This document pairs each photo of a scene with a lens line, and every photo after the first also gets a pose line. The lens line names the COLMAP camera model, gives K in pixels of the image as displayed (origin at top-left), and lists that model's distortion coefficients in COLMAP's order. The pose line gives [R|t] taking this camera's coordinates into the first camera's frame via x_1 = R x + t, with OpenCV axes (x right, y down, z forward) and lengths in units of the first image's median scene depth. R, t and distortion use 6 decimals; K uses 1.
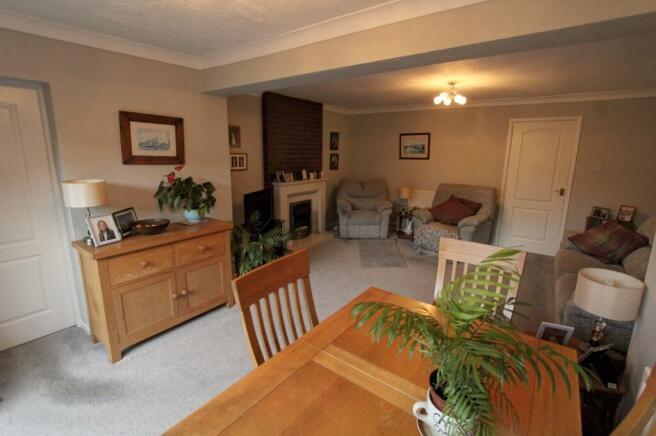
lens RADIAL K [[312.1, 0, 328.0], [0, 312.1, 218.0], [0, 0, 1]] dist [-0.001164, 0.000224]
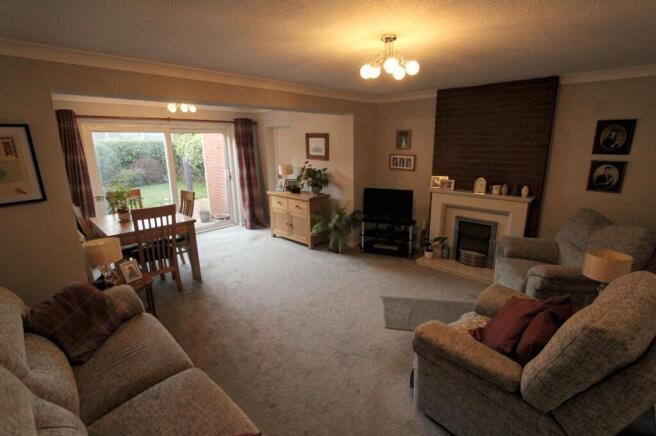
lens RADIAL K [[312.1, 0, 328.0], [0, 312.1, 218.0], [0, 0, 1]] dist [-0.001164, 0.000224]
pose [[-0.156921, 0.228573, -0.960797, 0.859950], [-0.199781, 0.945390, 0.257537, -0.220162], [0.967193, 0.232362, -0.102687, 0.875405]]
